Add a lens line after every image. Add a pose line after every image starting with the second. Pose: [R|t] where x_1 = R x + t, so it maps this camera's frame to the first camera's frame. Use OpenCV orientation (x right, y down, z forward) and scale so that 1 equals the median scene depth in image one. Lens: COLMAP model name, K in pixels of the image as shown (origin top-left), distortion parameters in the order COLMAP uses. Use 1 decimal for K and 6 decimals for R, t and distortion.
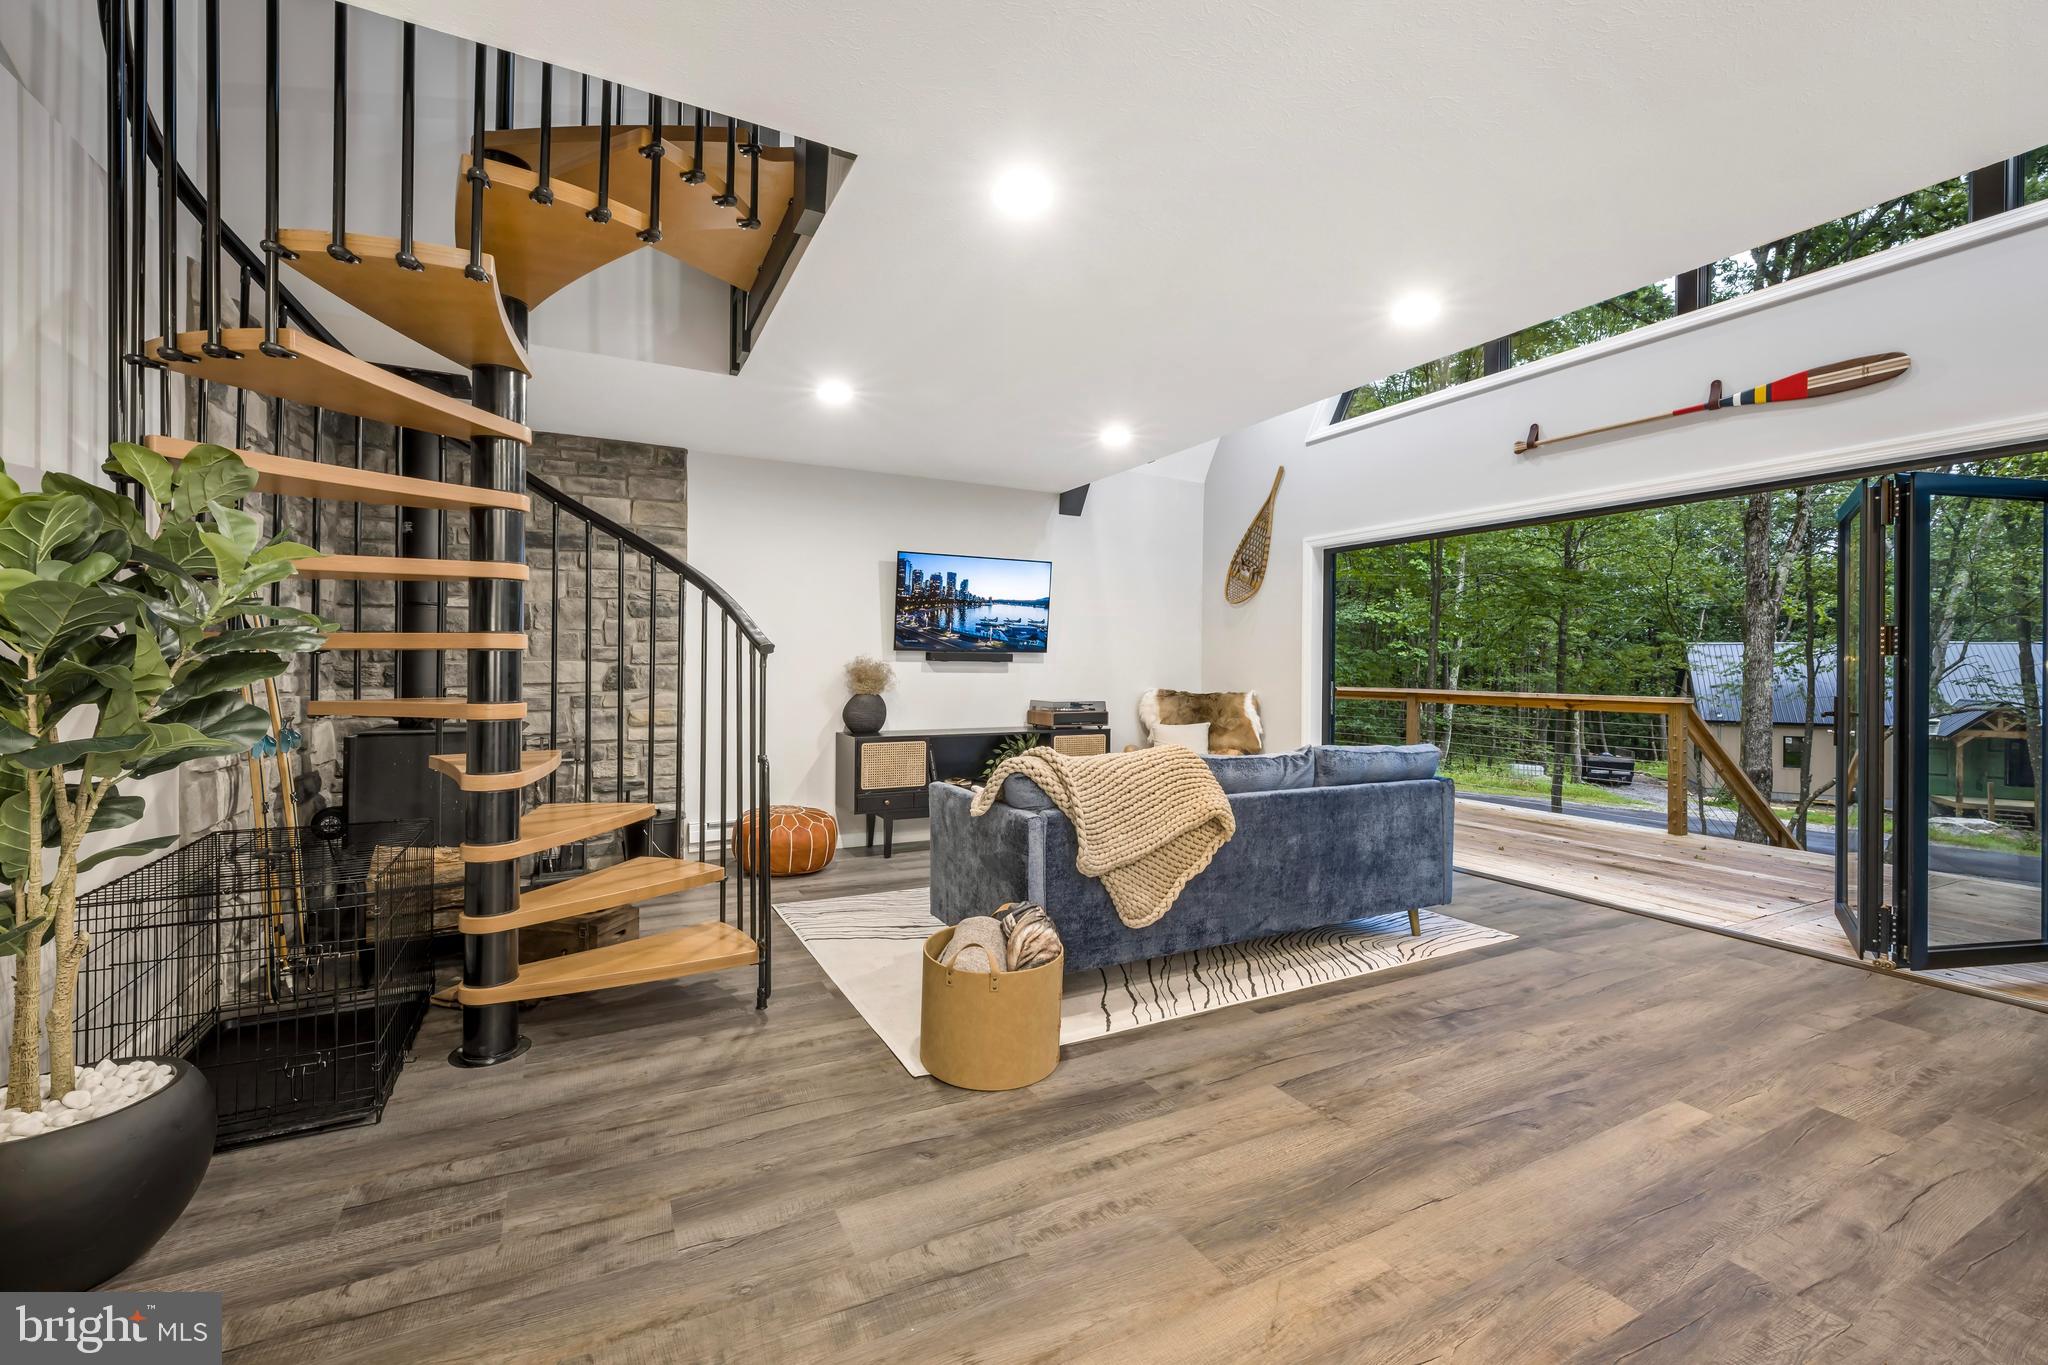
lens RADIAL K [[827.8, 0, 971.2], [0, 827.8, 667.8], [0, 0, 1]] dist [-0.002603, 0.001713]
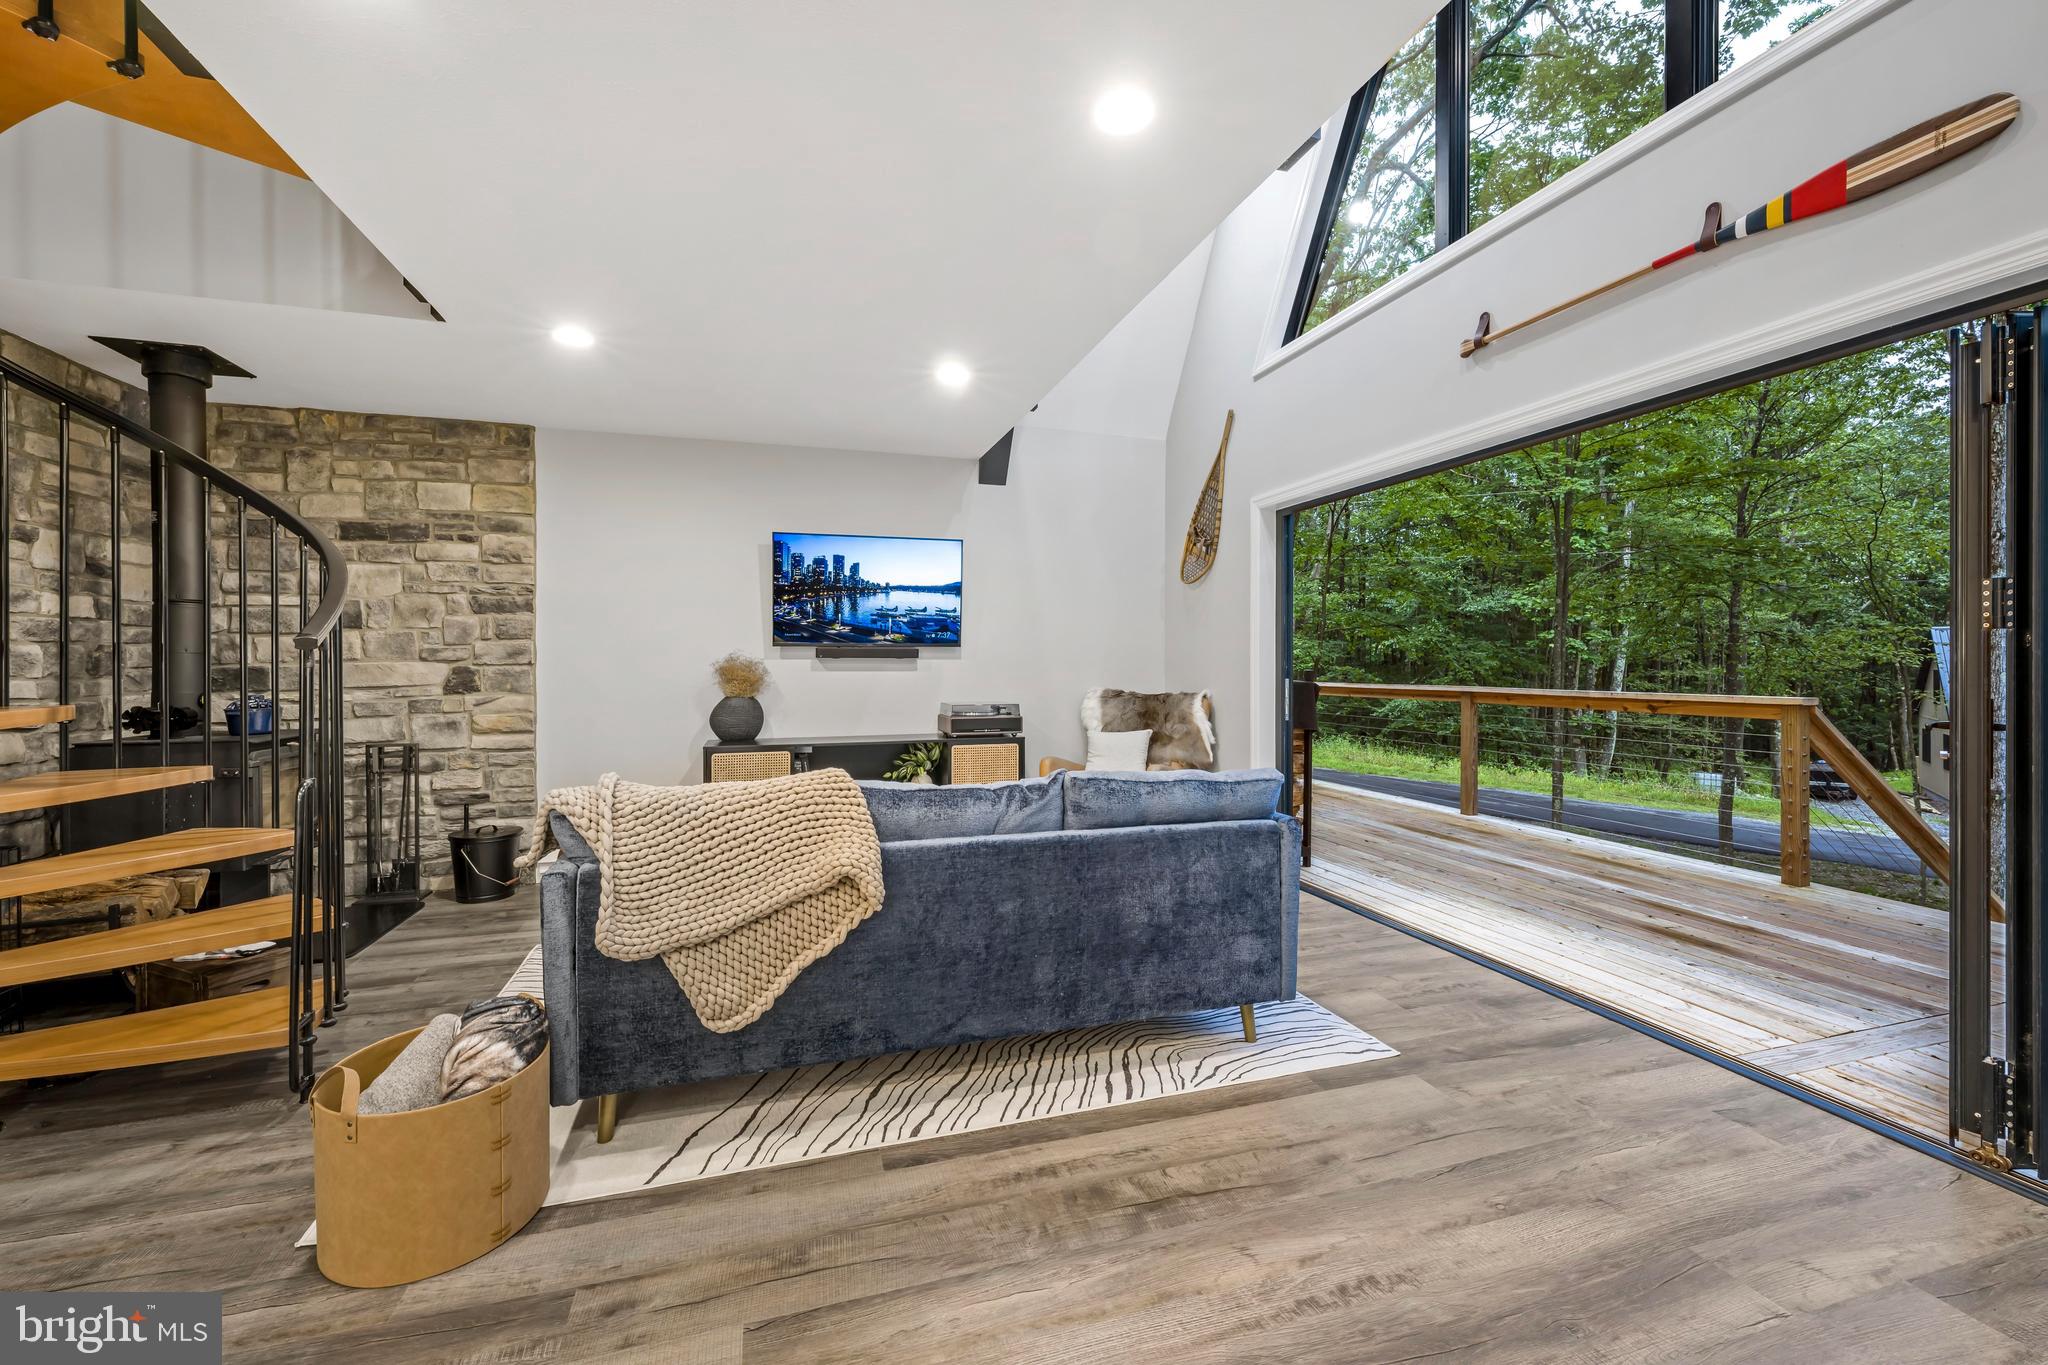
lens RADIAL K [[827.8, 0, 1003.9], [0, 827.8, 668.2], [0, 0, 1]] dist [-0.002603, 0.001713]
pose [[0.988104, -0.008829, -0.153533, 0.426688], [0.009242, 0.999955, 0.001975, 0.004139], [0.153509, -0.003371, 0.988142, 0.266497]]
